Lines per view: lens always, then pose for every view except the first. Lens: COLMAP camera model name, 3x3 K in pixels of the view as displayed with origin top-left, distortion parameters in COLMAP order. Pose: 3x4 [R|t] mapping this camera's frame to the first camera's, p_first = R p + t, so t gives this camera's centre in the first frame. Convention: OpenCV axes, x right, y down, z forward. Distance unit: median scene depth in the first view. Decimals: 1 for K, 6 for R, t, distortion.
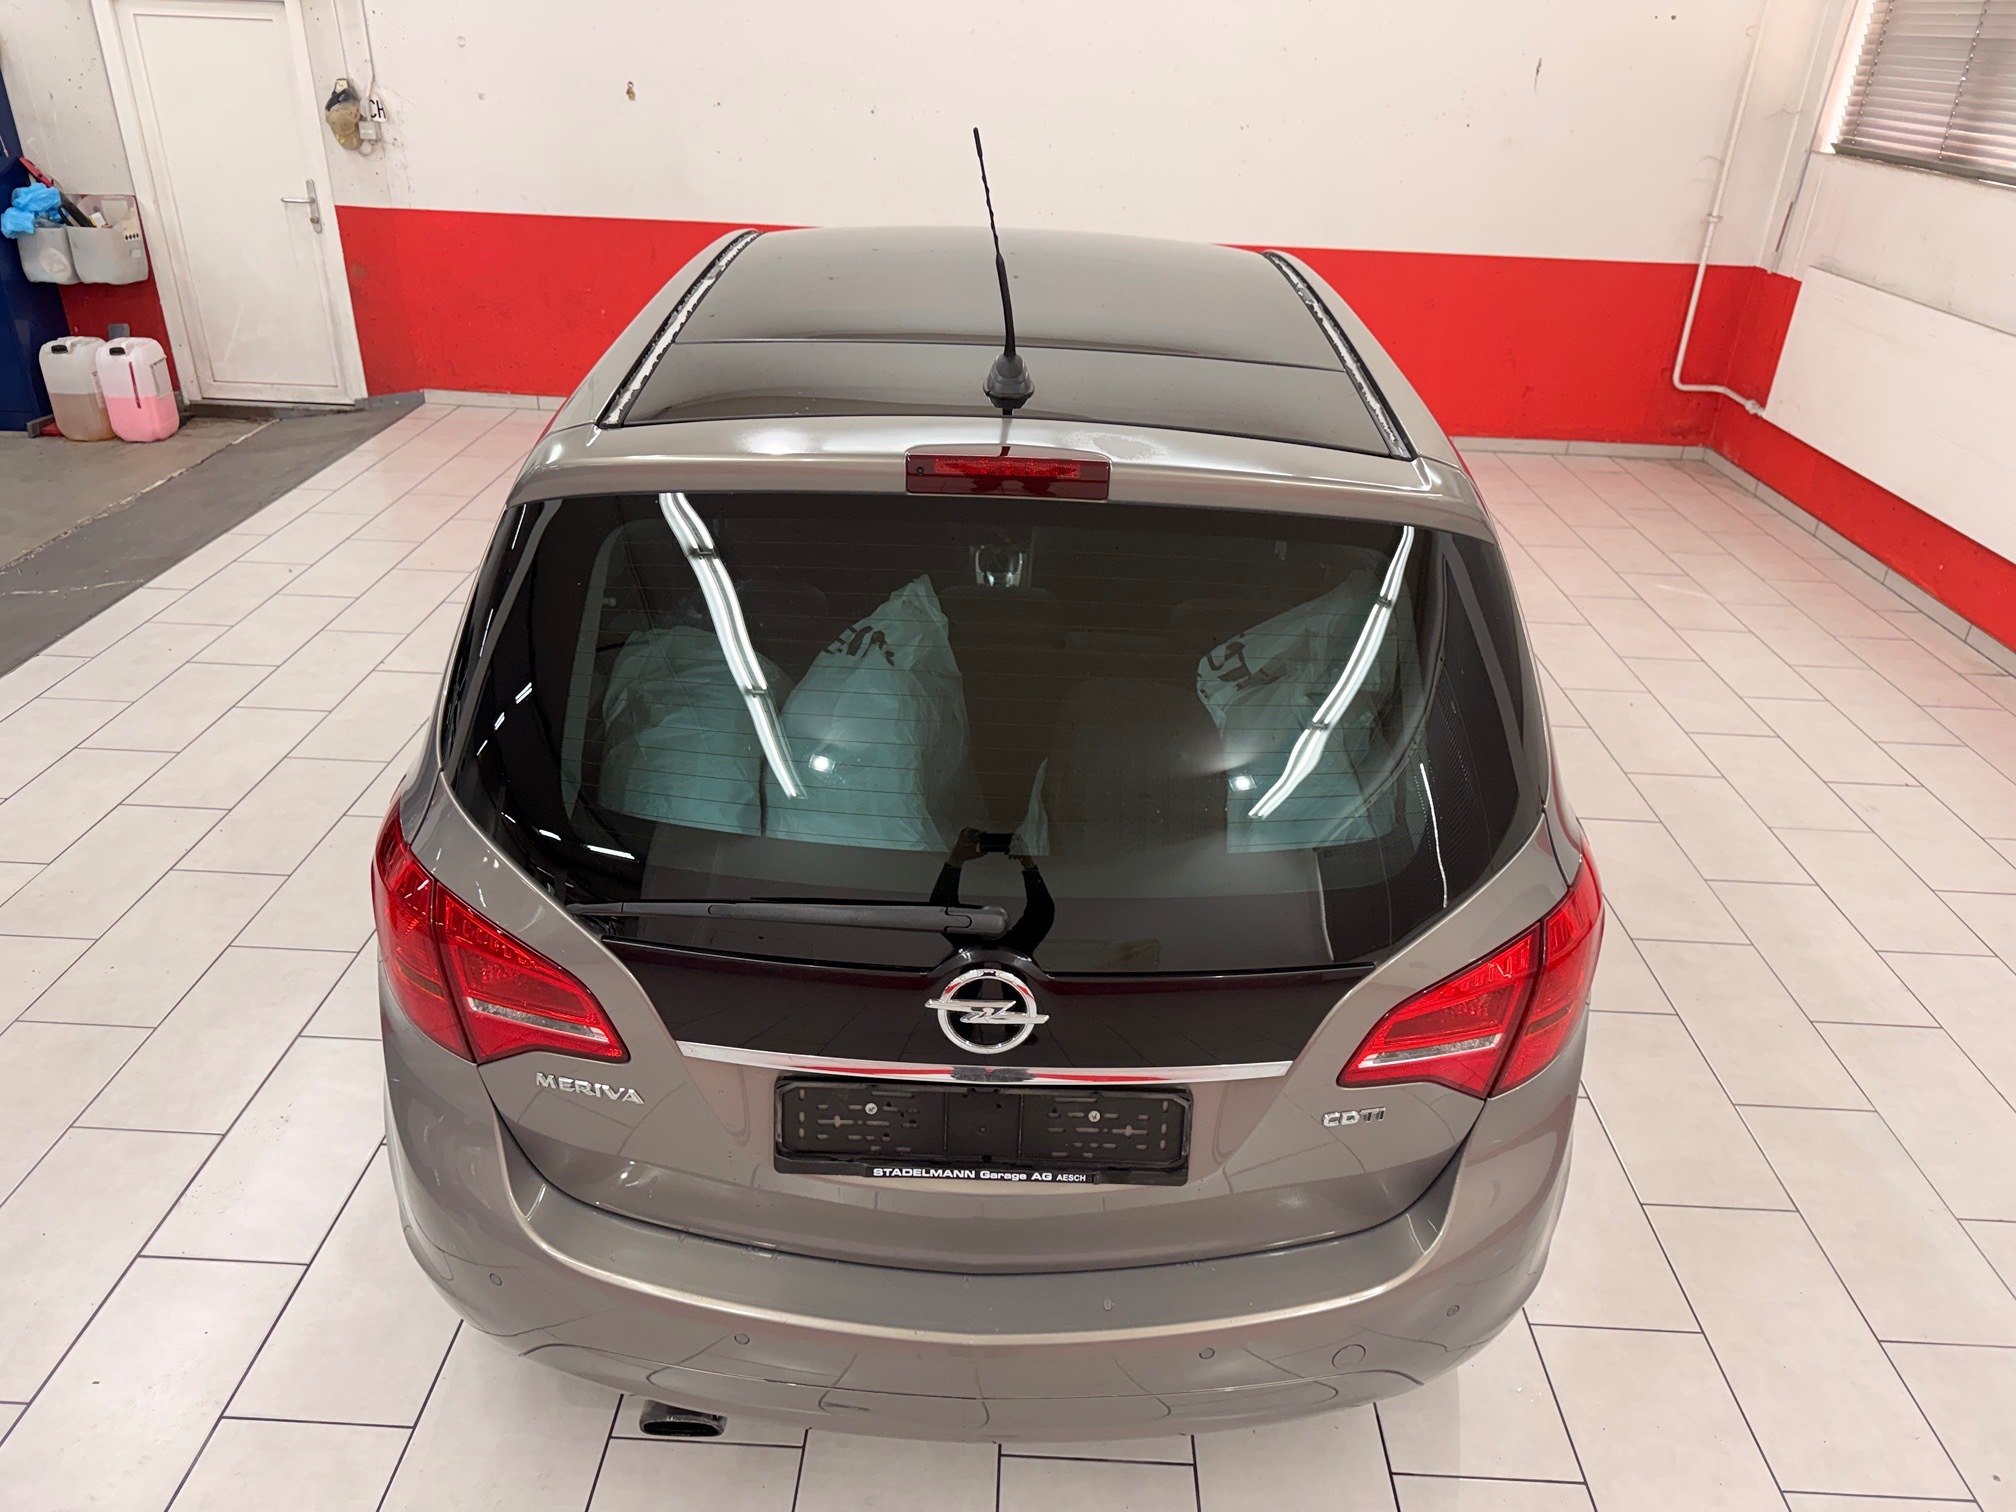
lens RADIAL K [[1443.4, 0, 1004.2], [0, 1443.4, 760.8], [0, 0, 1]] dist [0.027308, -0.035755]
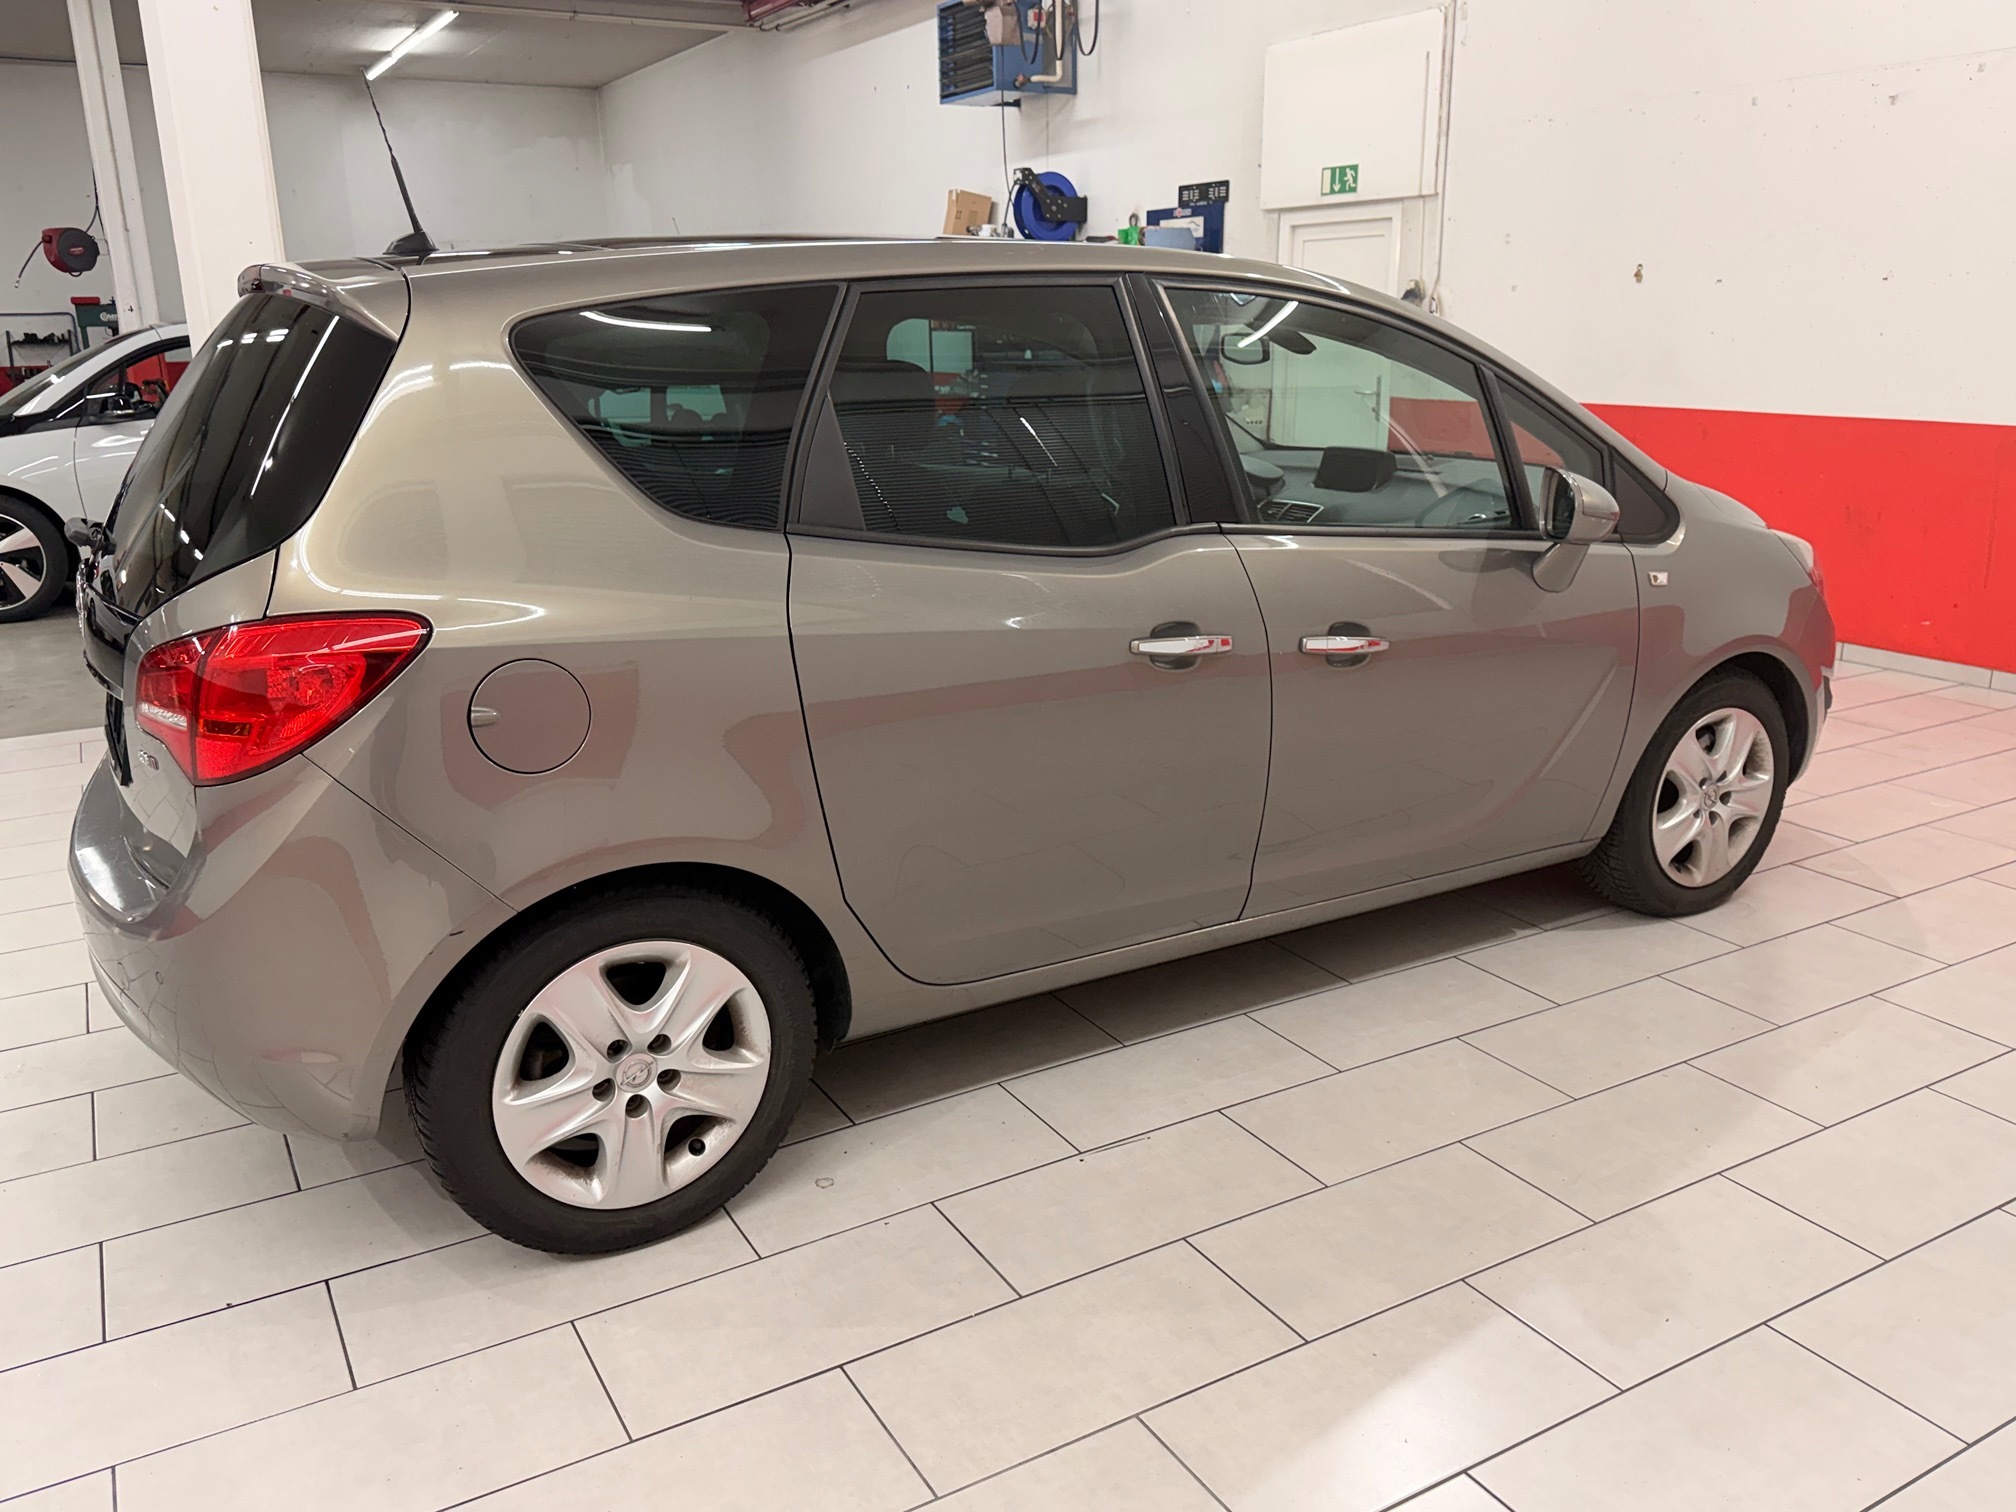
lens RADIAL K [[1615.3, 0, 1000.2], [0, 1615.3, 763.0], [0, 0, 1]] dist [0.026117, -0.021428]
pose [[0.528648, 0.192096, -0.826820, 1.378981], [-0.368528, 0.929408, -0.019697, 0.007545], [0.764669, 0.315119, 0.562122, 0.609222]]
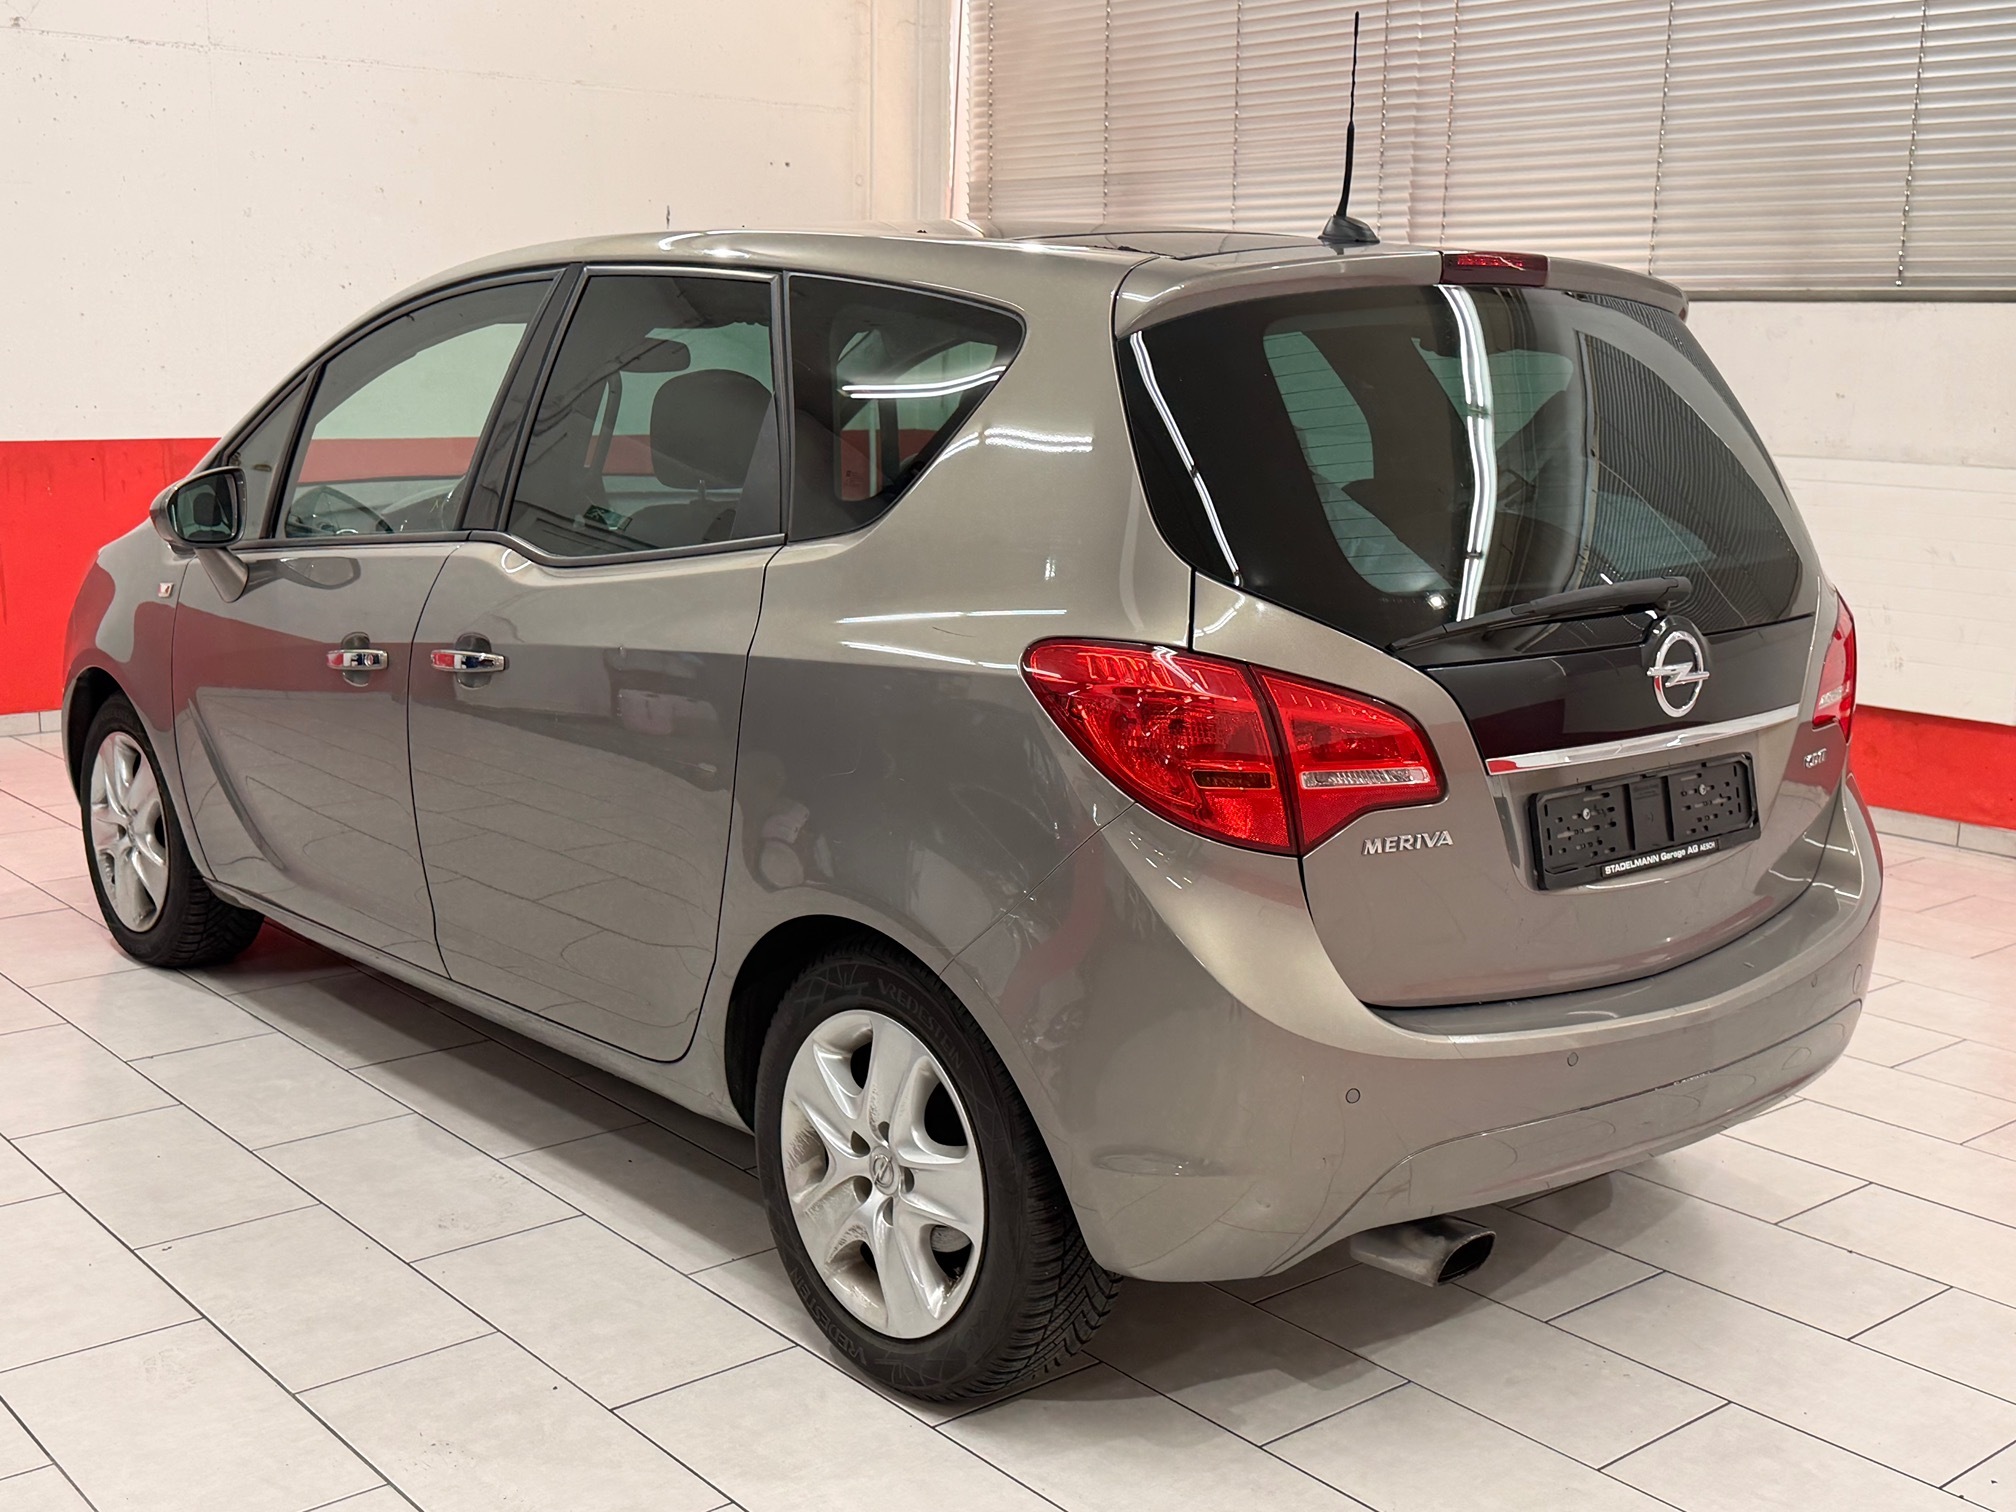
lens RADIAL K [[2297.4, 0, 999.2], [0, 2297.4, 744.1], [0, 0, 1]] dist [0.069067, 0.000000]
pose [[0.742048, -0.147294, 0.653964, -1.195974], [0.322551, 0.933658, -0.155706, 0.247354], [-0.587644, 0.326478, 0.740328, -0.028039]]
